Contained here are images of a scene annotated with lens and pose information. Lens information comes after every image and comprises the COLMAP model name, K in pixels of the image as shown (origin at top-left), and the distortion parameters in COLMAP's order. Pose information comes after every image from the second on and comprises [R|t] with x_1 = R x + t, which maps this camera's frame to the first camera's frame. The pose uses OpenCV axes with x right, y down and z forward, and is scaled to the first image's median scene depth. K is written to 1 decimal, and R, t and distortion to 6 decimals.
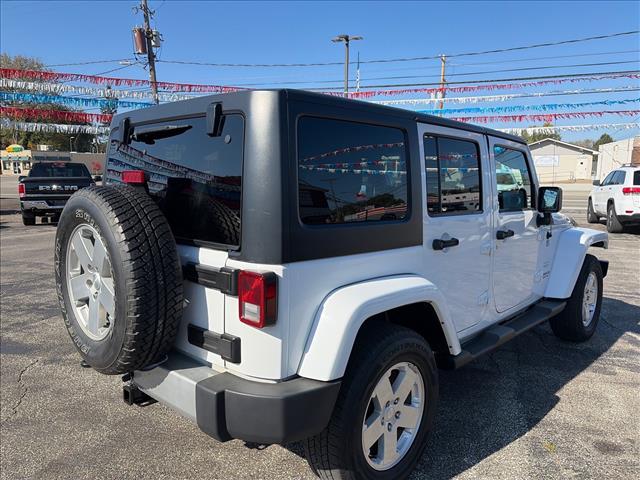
lens RADIAL K [[486.3, 0, 325.7], [0, 486.3, 238.0], [0, 0, 1]] dist [0.044693, -0.046359]
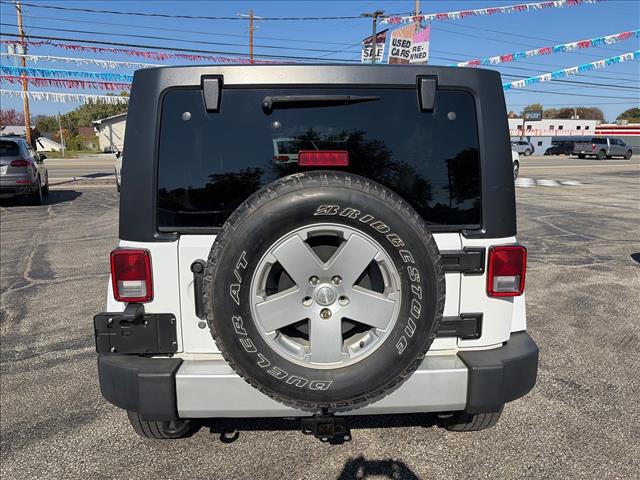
lens RADIAL K [[486.3, 0, 317.6], [0, 486.3, 246.1], [0, 0, 1]] dist [0.044693, -0.046359]
pose [[0.699791, -0.153806, 0.697593, -0.122247], [0.099514, 0.988013, 0.118011, -0.010005], [-0.707382, -0.013163, 0.706709, 0.056274]]
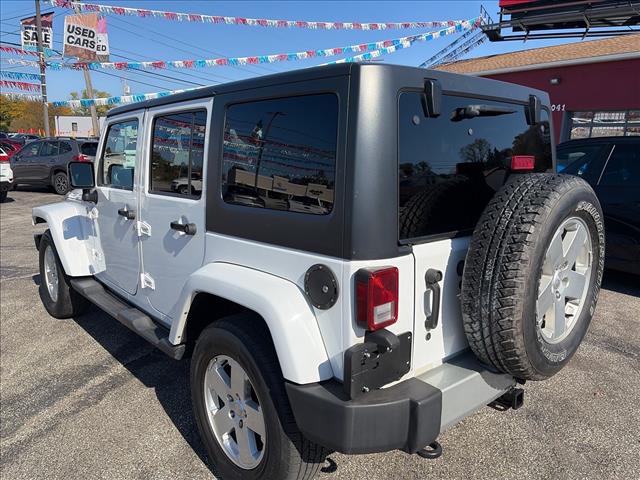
lens RADIAL K [[486.3, 0, 324.8], [0, 486.3, 247.0], [0, 0, 1]] dist [0.044693, -0.046359]
pose [[0.071925, -0.203218, 0.976488, -0.167579], [0.114746, 0.974209, 0.194292, -0.024192], [-0.990788, 0.098074, 0.093388, 0.160054]]
